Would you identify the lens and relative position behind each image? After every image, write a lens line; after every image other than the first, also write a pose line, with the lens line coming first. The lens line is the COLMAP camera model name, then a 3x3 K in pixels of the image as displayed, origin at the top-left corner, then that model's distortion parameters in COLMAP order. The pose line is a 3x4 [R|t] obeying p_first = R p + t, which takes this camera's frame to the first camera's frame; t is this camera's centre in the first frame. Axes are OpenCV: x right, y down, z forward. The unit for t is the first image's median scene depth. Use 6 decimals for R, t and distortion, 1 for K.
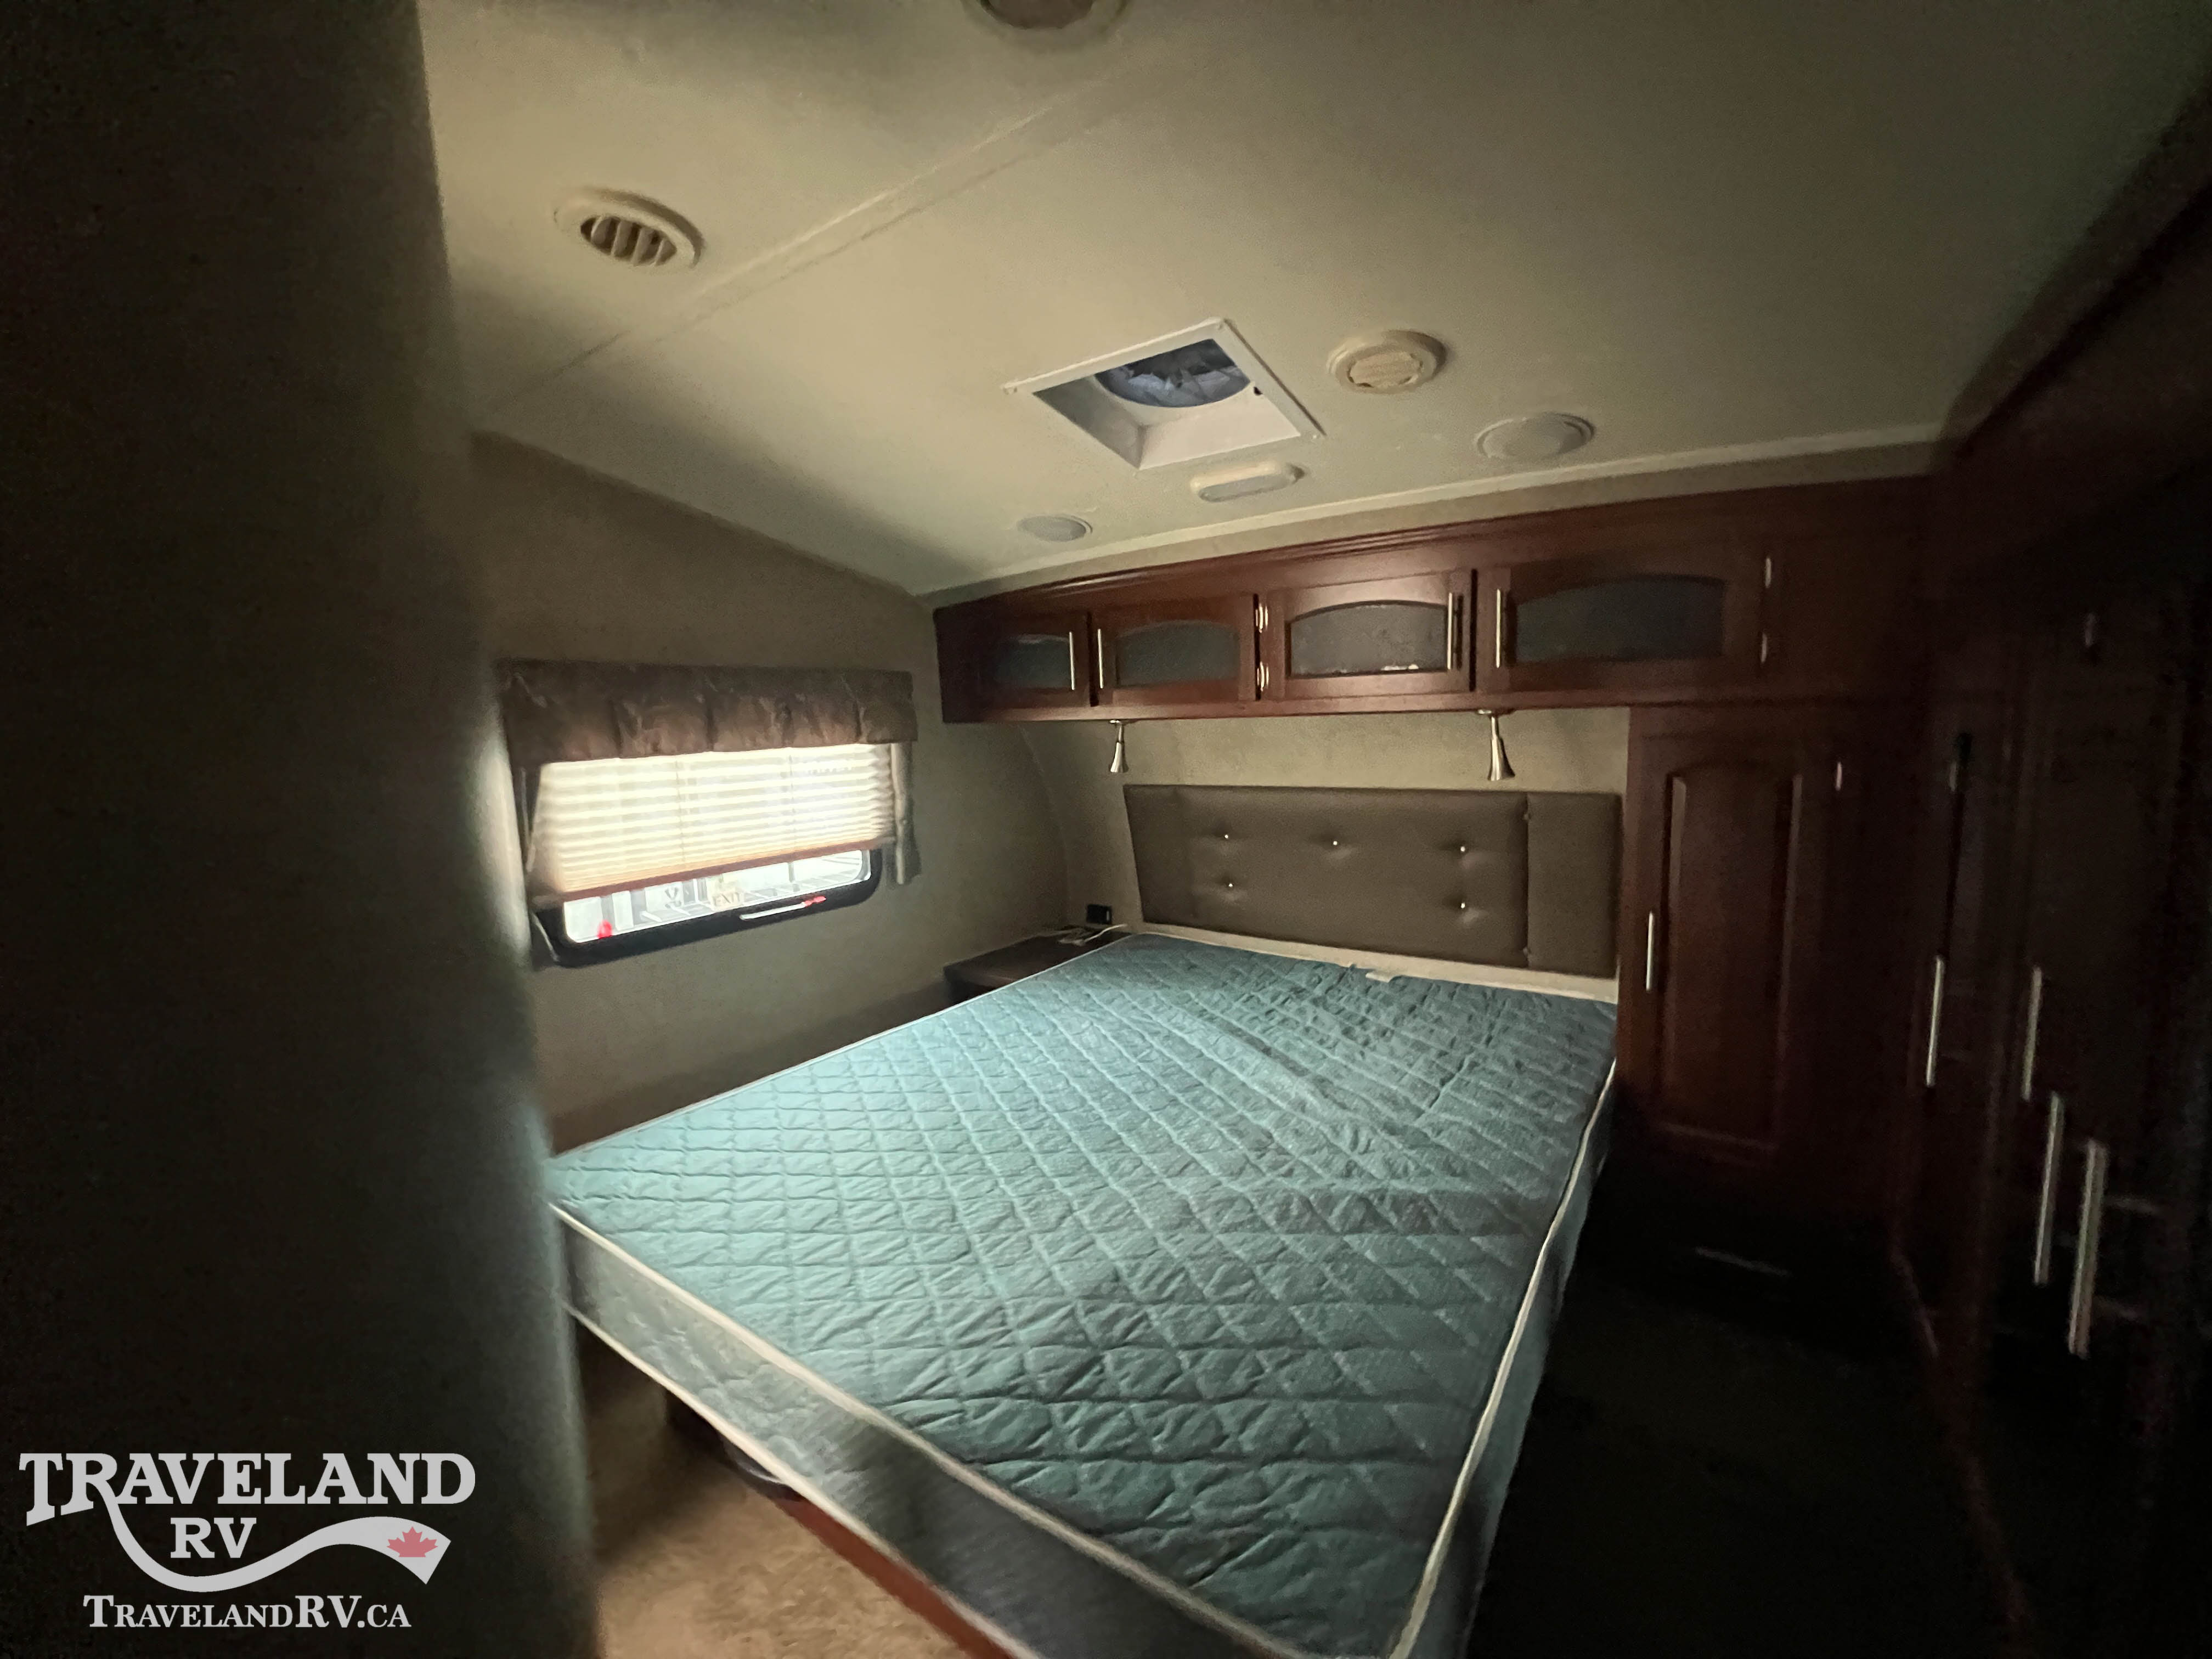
lens RADIAL K [[884.6, 0, 1092.9], [0, 884.6, 821.8], [0, 0, 1]] dist [-0.001712, 0.000426]
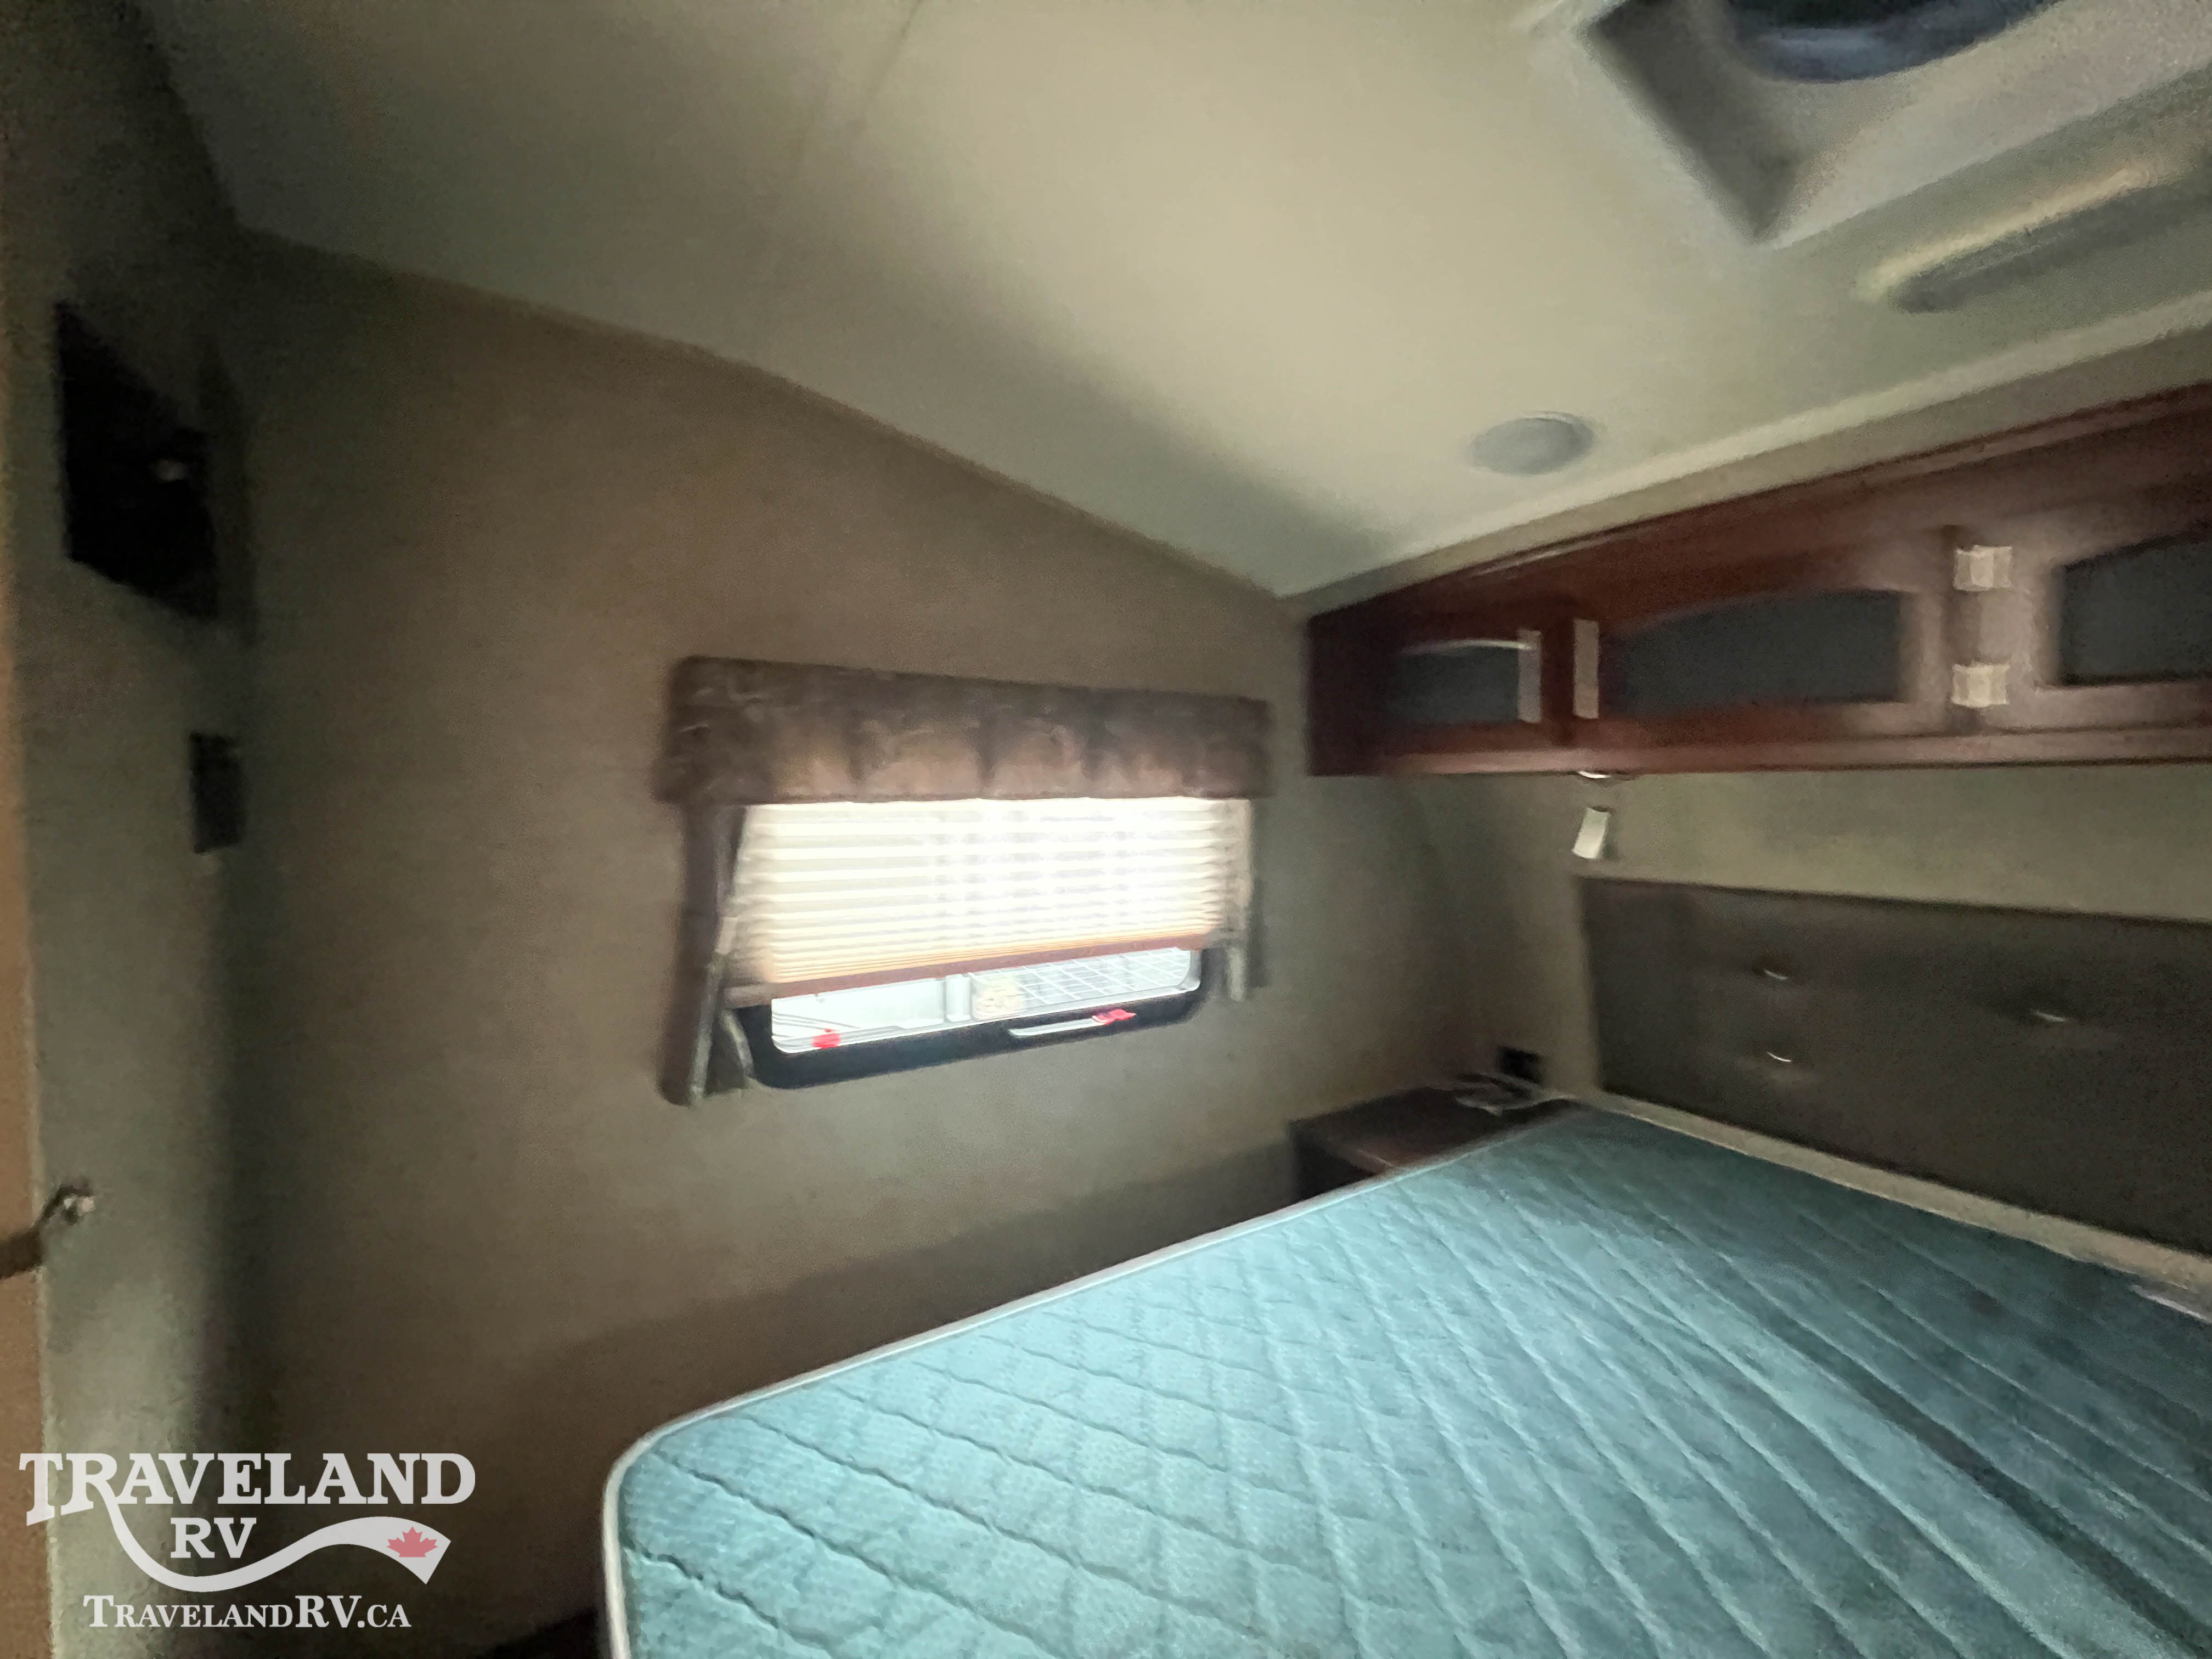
lens RADIAL K [[884.6, 0, 1097.8], [0, 884.6, 823.0], [0, 0, 1]] dist [-0.001712, 0.000426]
pose [[0.929403, 0.045375, -0.366267, -0.075688], [-0.073024, 0.995402, -0.061985, -0.019419], [0.361770, 0.084356, 0.928443, 0.324924]]
